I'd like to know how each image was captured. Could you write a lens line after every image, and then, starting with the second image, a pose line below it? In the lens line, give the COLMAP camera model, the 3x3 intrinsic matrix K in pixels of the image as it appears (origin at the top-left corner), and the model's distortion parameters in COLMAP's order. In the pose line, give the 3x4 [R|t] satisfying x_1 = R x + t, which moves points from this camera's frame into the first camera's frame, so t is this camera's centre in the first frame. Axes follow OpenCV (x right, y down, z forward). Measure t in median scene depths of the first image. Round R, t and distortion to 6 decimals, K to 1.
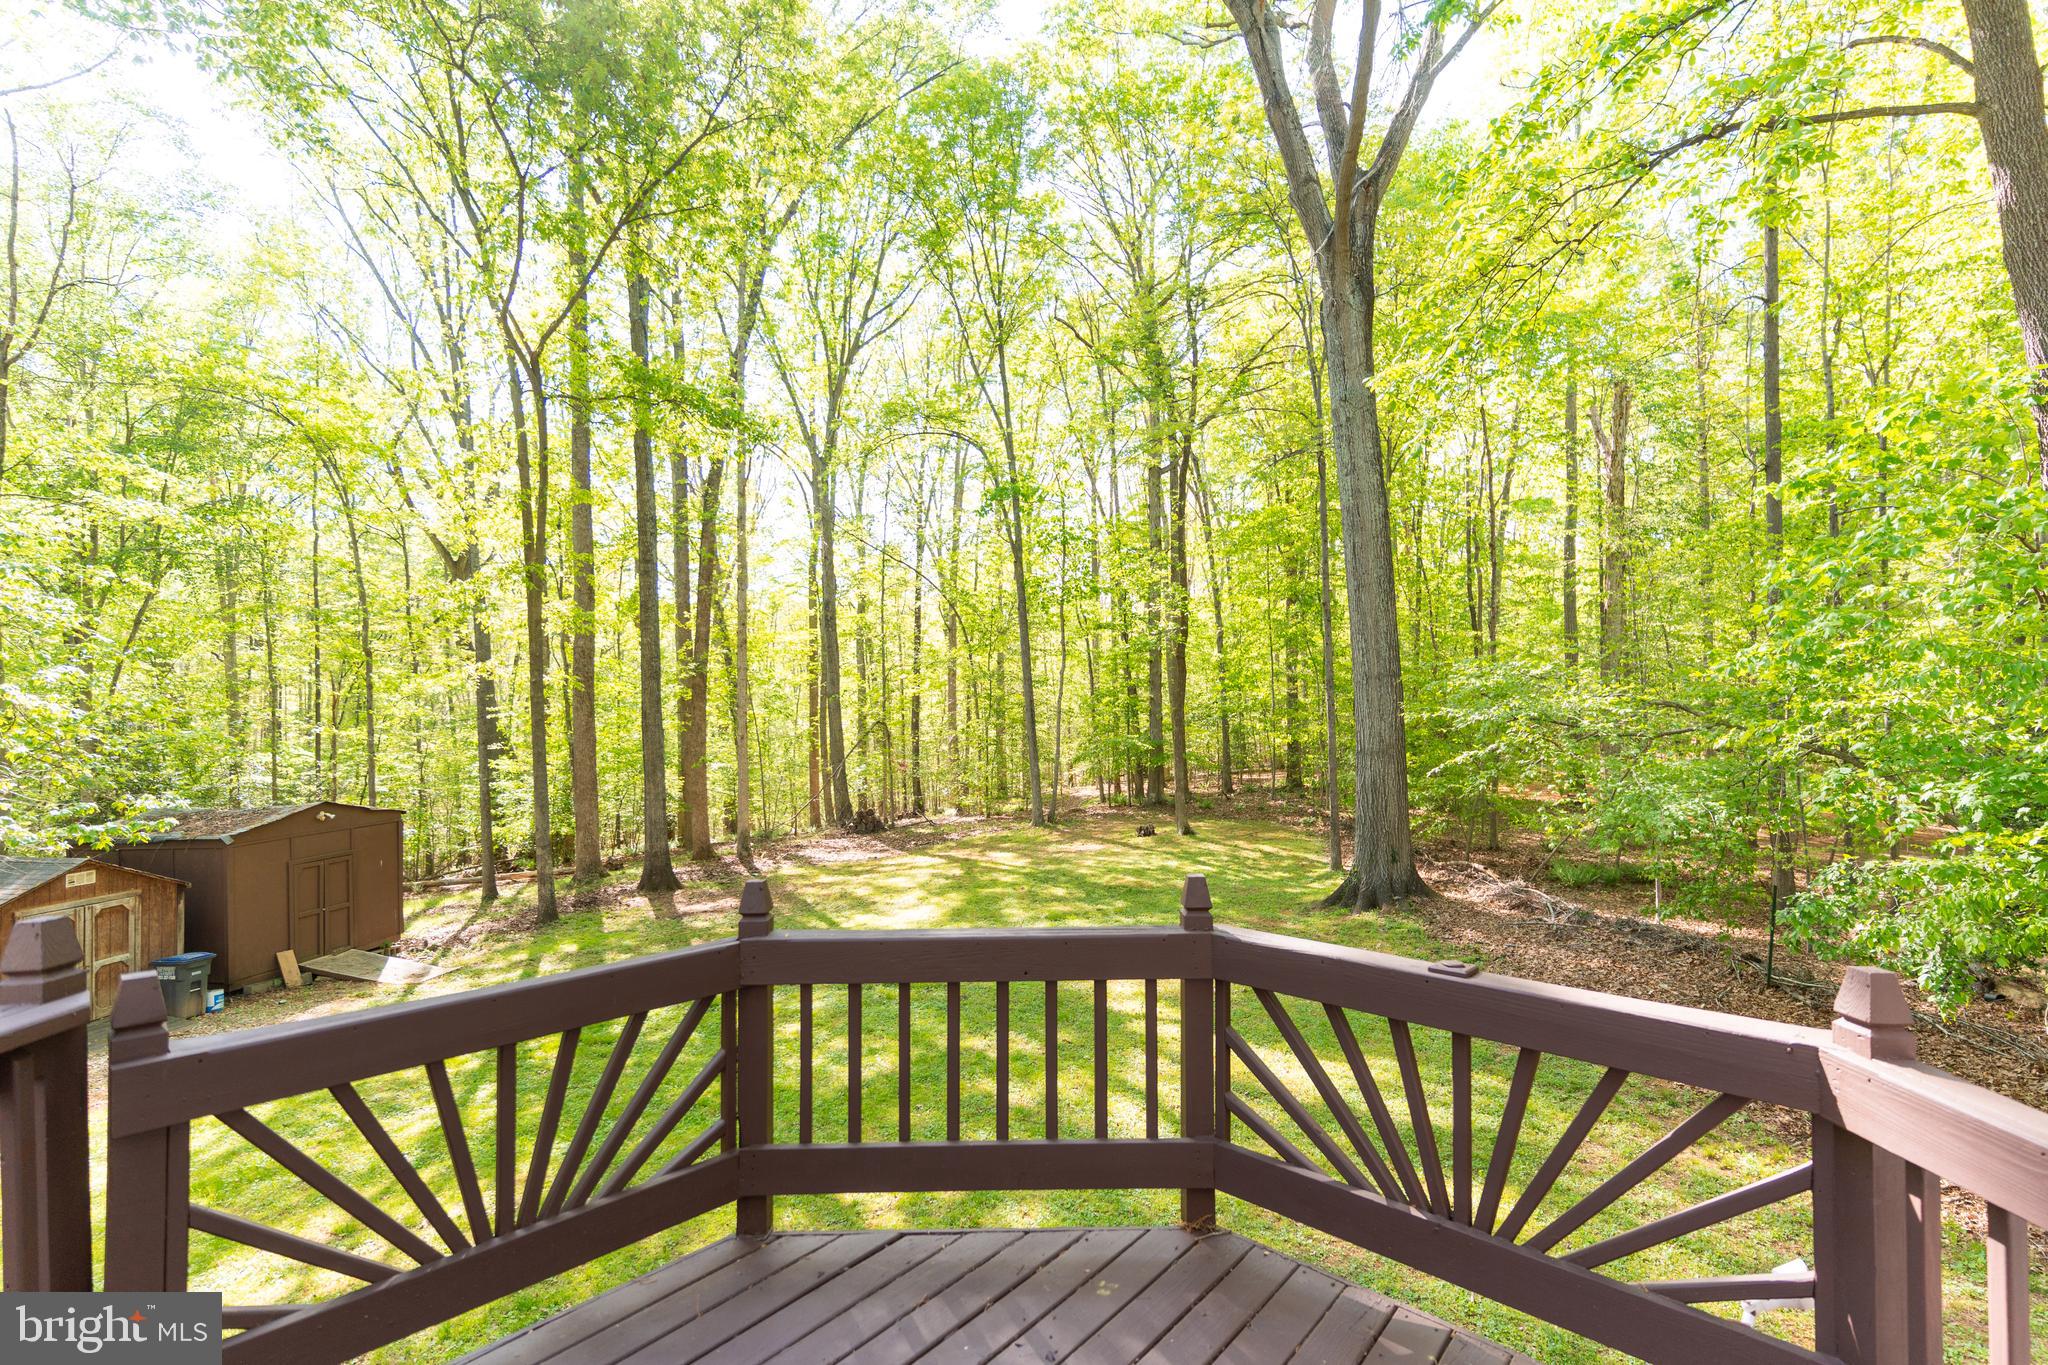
lens RADIAL K [[998.6, 0, 1018.6], [0, 998.6, 678.4], [0, 0, 1]] dist [-0.001133, -0.000574]
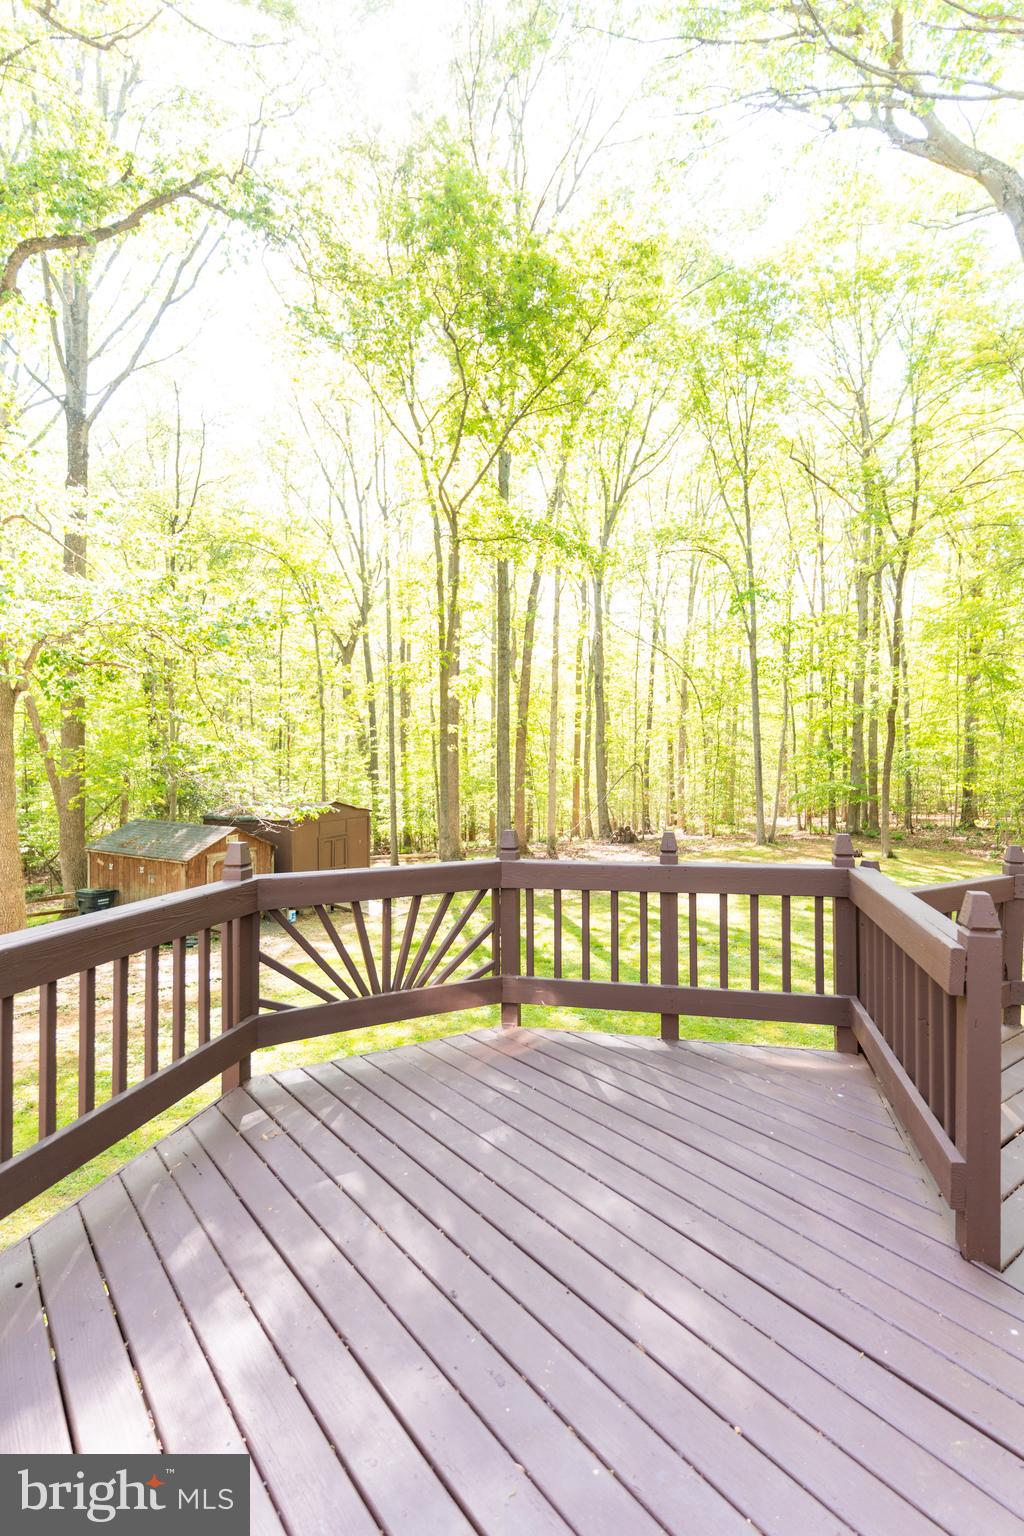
lens RADIAL K [[748.9, 0, 503.8], [0, 748.9, 769.7], [0, 0, 1]] dist [-0.001133, -0.000574]
pose [[0.969046, 0.035410, -0.244326, -0.074952], [-0.022930, 0.998292, 0.053738, 0.000661], [0.245812, -0.046472, 0.968203, -0.054695]]
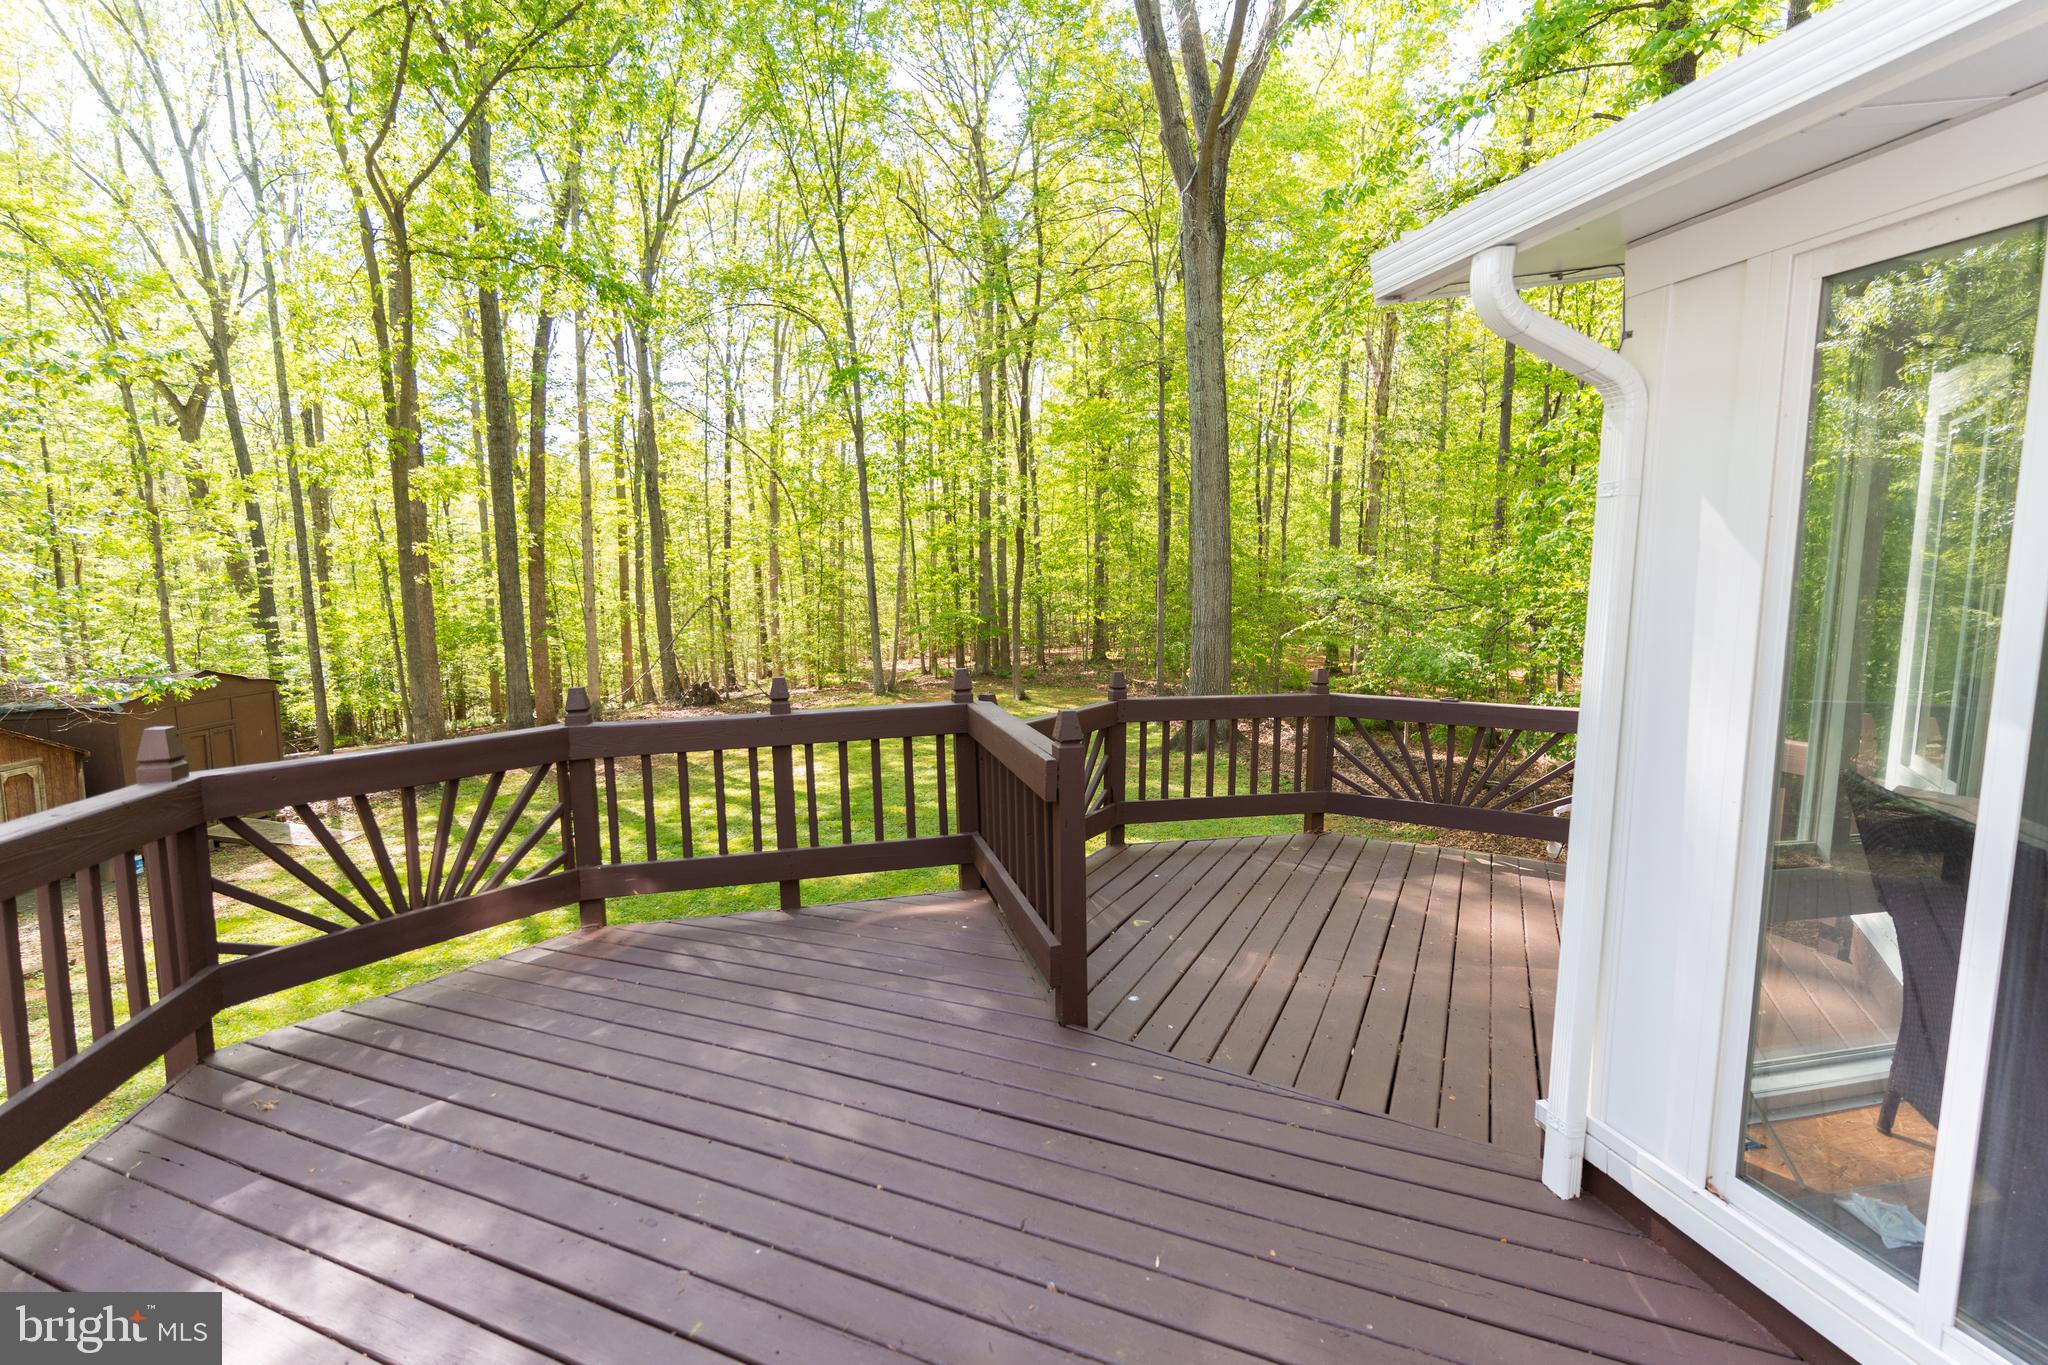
lens RADIAL K [[998.6, 0, 1035.8], [0, 998.6, 686.1], [0, 0, 1]] dist [-0.001133, -0.000574]
pose [[0.970699, -0.009456, 0.240114, -0.076577], [-0.021436, 0.991834, 0.125718, -0.000483], [-0.239342, -0.127182, 0.962570, -0.072613]]
